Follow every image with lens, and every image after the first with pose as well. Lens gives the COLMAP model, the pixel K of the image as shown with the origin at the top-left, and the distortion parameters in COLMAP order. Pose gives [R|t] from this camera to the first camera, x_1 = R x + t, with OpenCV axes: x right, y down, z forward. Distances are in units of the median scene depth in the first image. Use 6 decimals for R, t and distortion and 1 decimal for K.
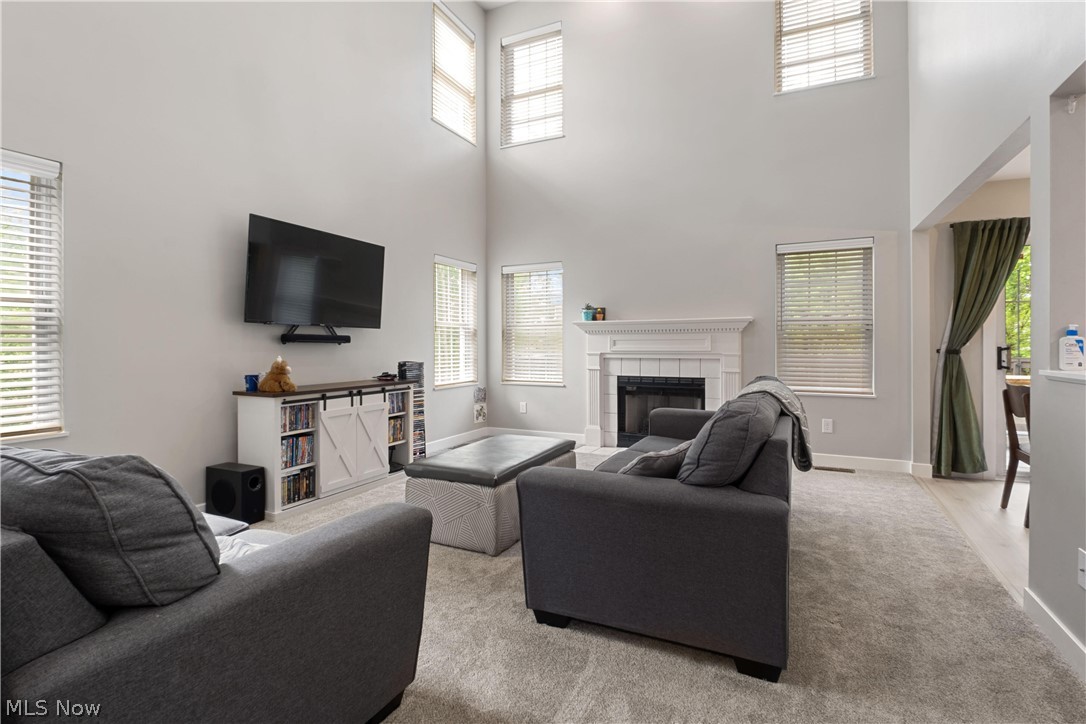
lens RADIAL K [[547.5, 0, 545.2], [0, 547.5, 347.4], [0, 0, 1]] dist [-0.000655, -0.000103]
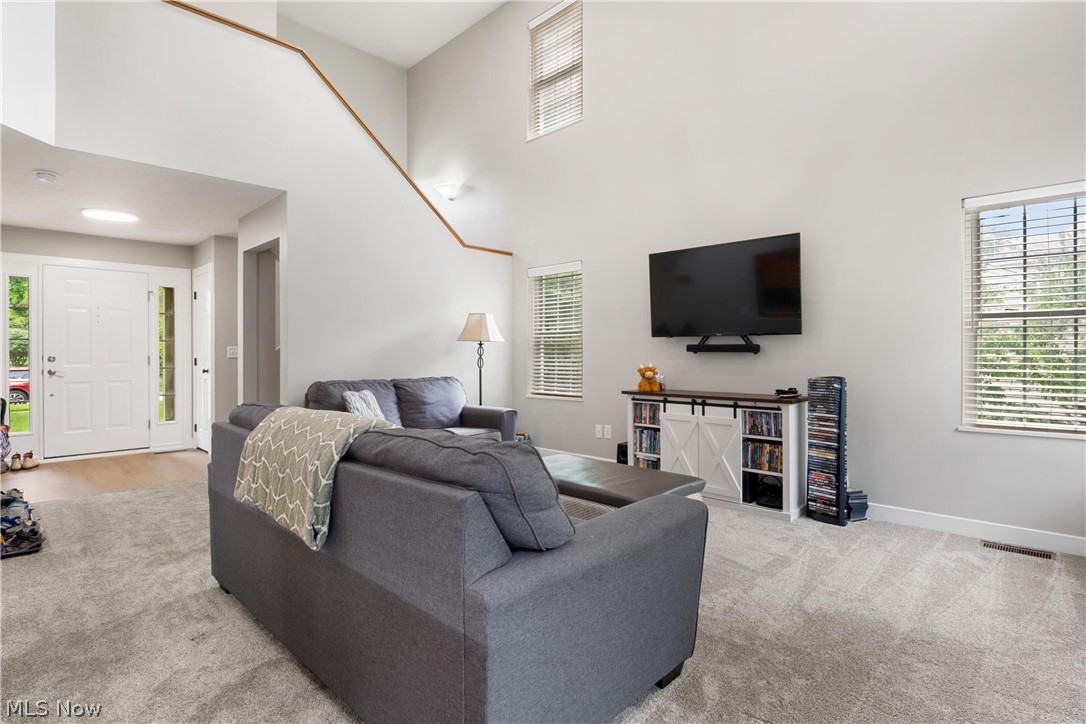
lens RADIAL K [[547.5, 0, 545.2], [0, 547.5, 347.4], [0, 0, 1]] dist [-0.000655, -0.000103]
pose [[-0.296799, 0.002345, -0.954937, 0.705235], [0.001371, 0.999997, 0.002030, -0.021206], [0.954939, -0.000707, -0.296801, 1.020980]]
